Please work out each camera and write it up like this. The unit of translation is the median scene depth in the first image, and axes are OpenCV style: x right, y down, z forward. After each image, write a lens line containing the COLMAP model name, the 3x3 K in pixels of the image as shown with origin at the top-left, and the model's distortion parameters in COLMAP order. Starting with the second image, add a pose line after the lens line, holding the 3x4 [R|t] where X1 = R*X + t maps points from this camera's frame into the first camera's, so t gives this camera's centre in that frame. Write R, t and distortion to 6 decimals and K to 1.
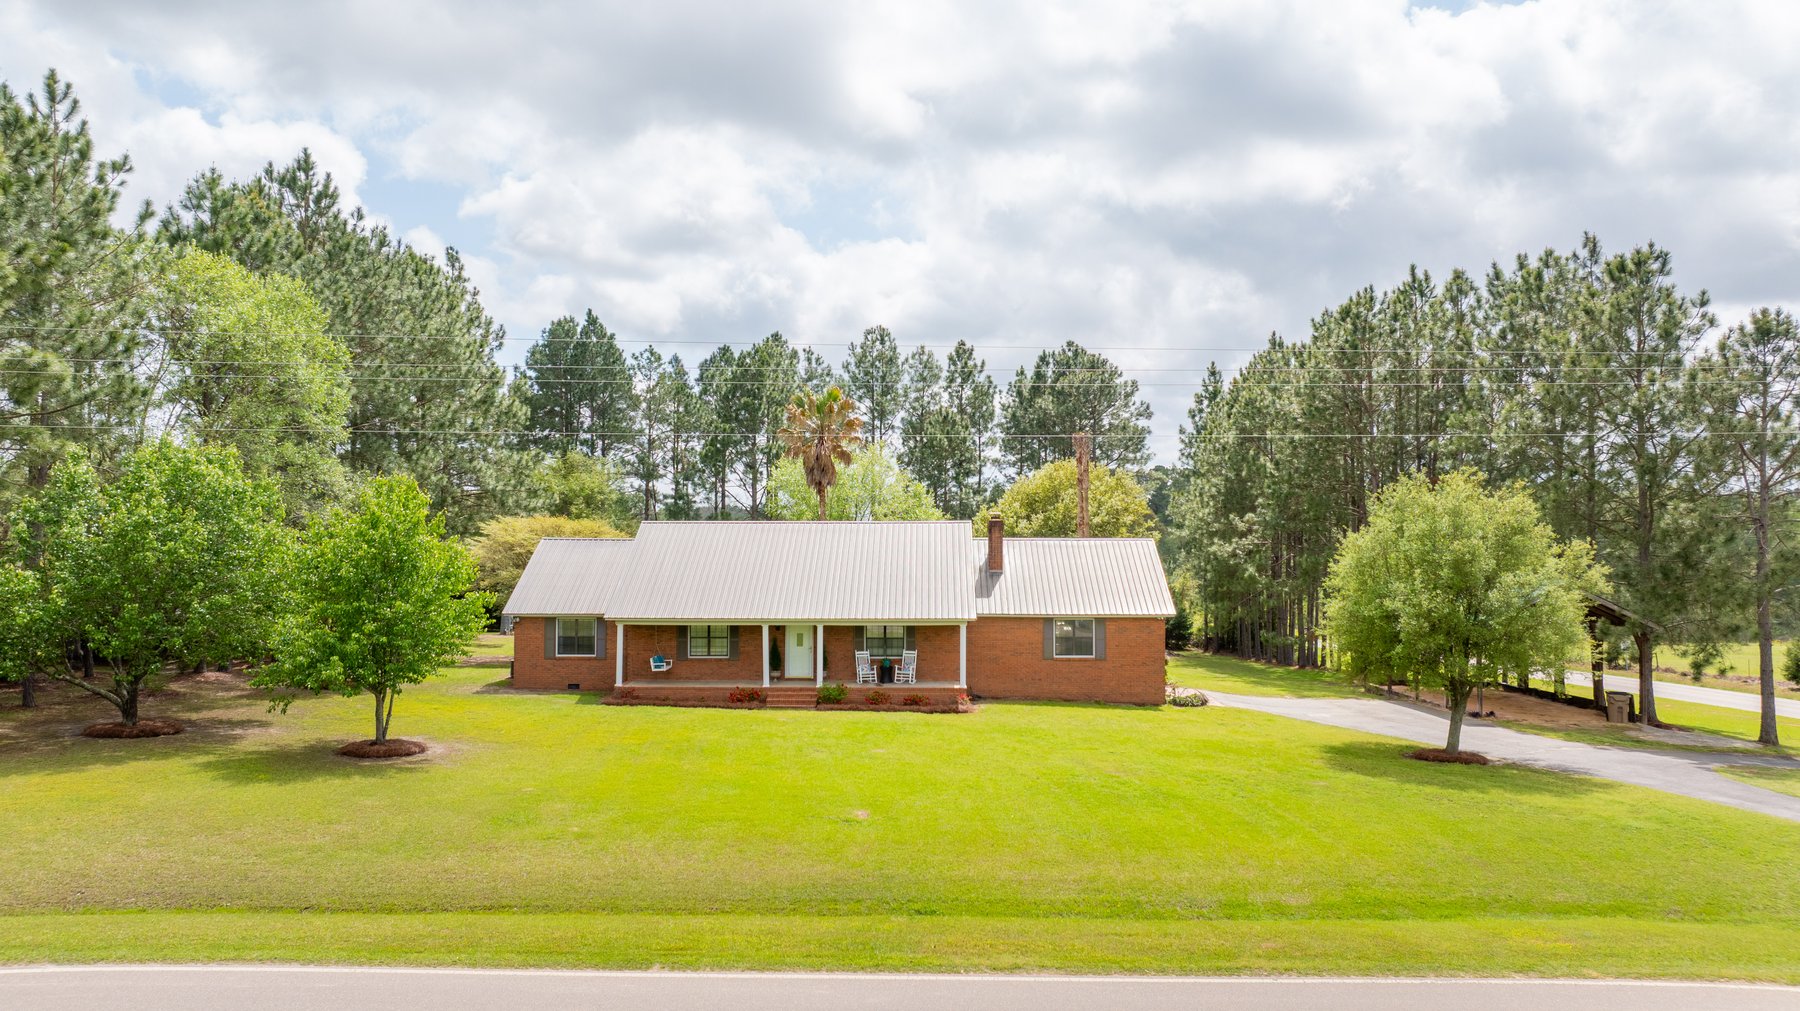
lens RADIAL K [[1259.4, 0, 900.0], [0, 1259.4, 505.5], [0, 0, 1]] dist [-0.008316, -0.025471]
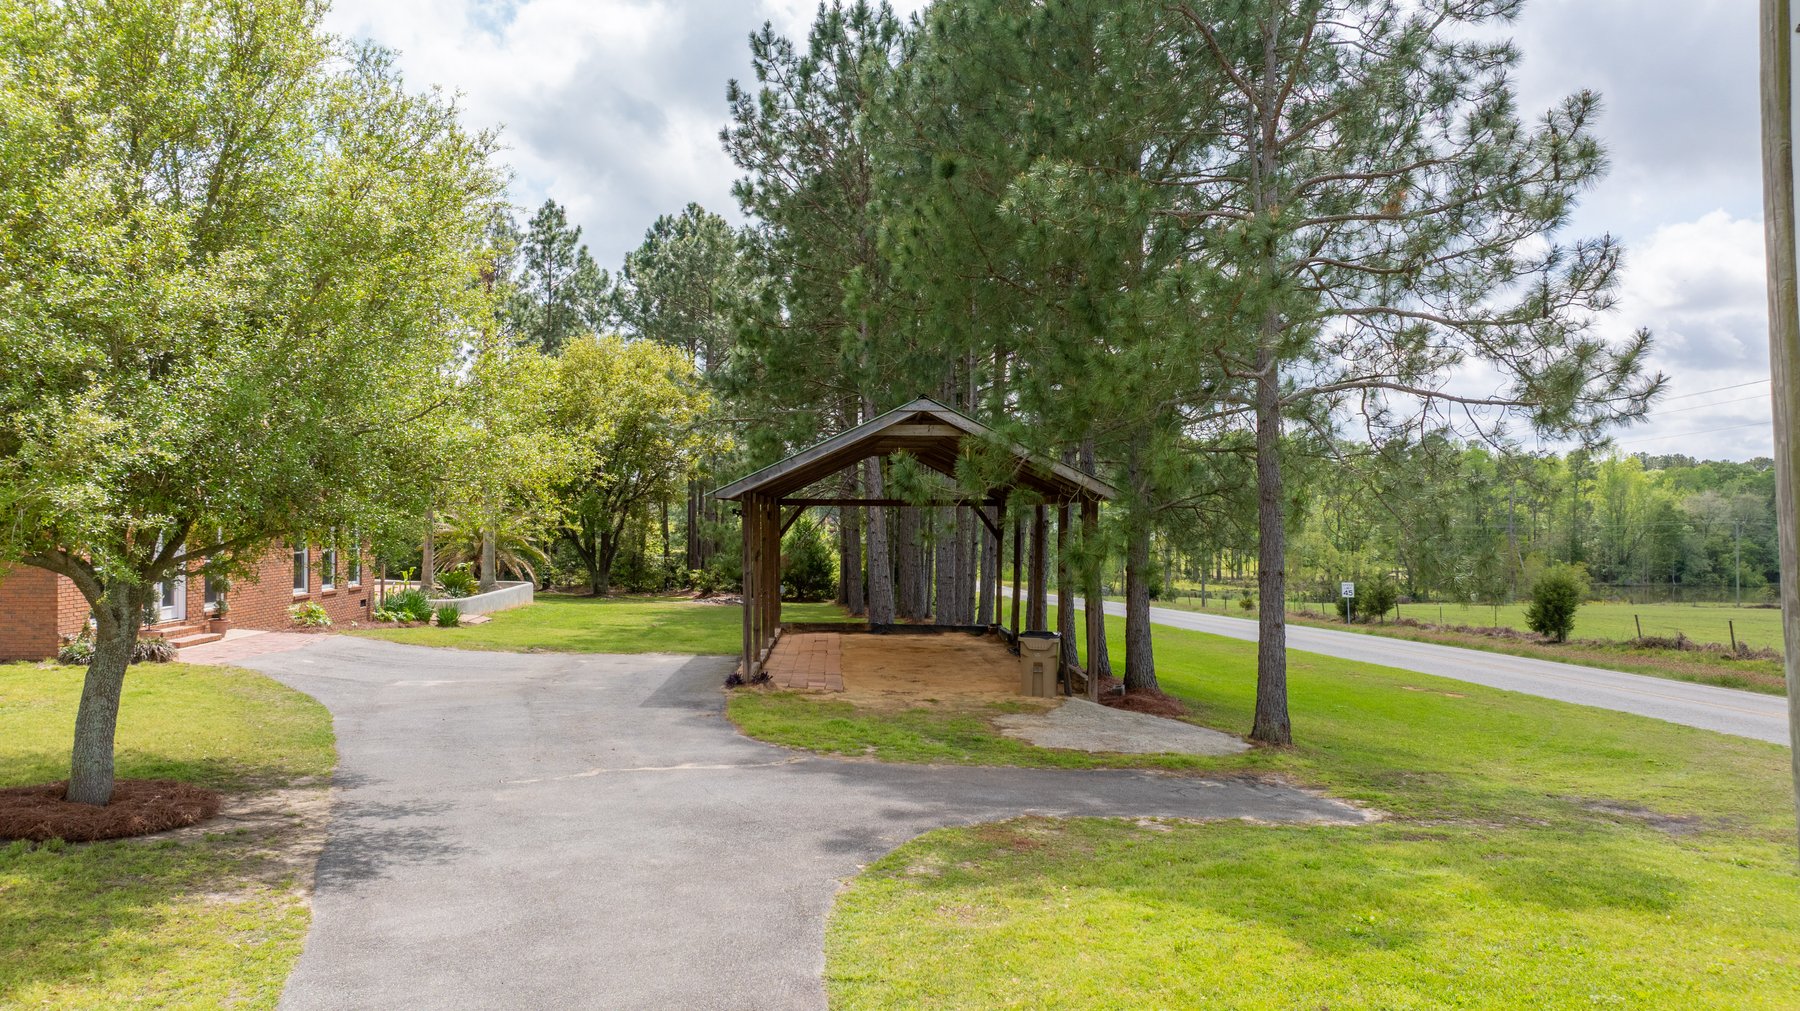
lens RADIAL K [[1268.0, 0, 913.3], [0, 1268.0, 504.8], [0, 0, 1]] dist [-0.015988, -0.001225]
pose [[0.996758, 0.004270, 0.080347, 0.485831], [-0.005727, 0.999823, 0.017904, 0.089813], [-0.080256, -0.018306, 0.996606, 0.507492]]
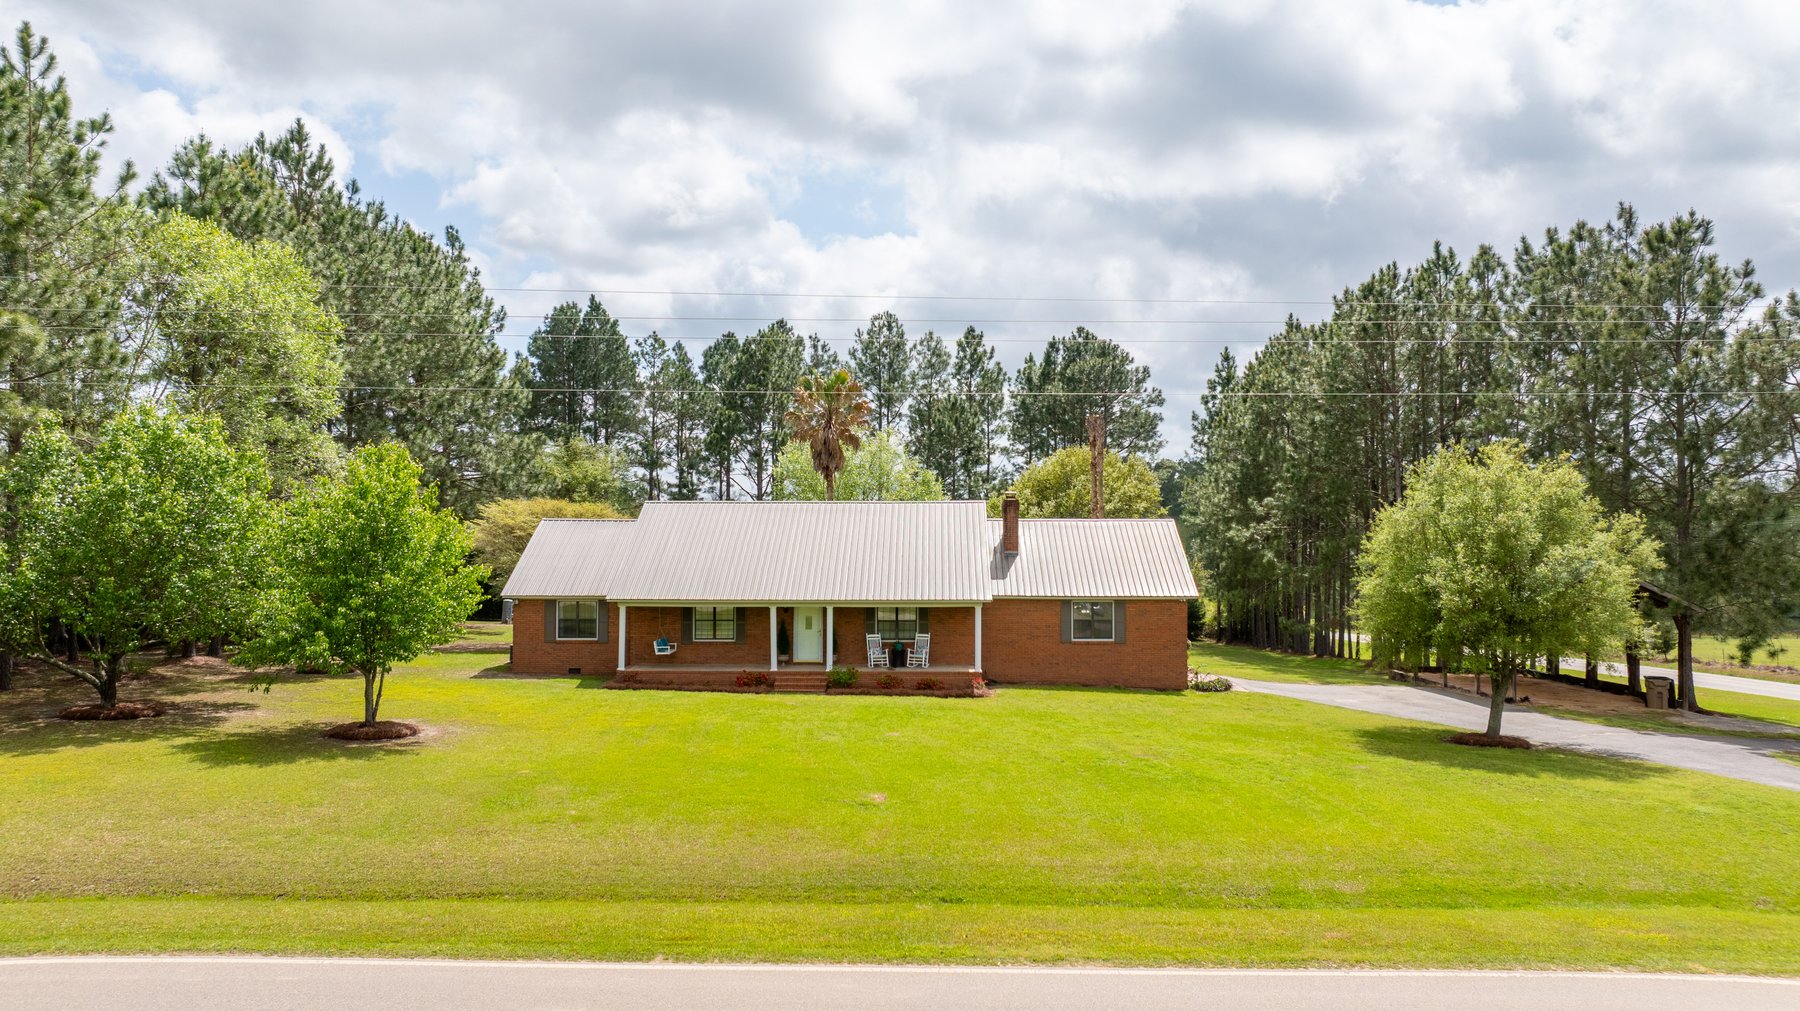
lens RADIAL K [[1259.6, 0, 900.0], [0, 1259.6, 505.5], [0, 0, 1]] dist [-0.017599, -0.001090]
pose [[0.999995, -0.000169, -0.003273, -0.006330], [0.000179, 0.999996, 0.002873, 0.014072], [0.003272, -0.002874, 0.999991, 0.035513]]
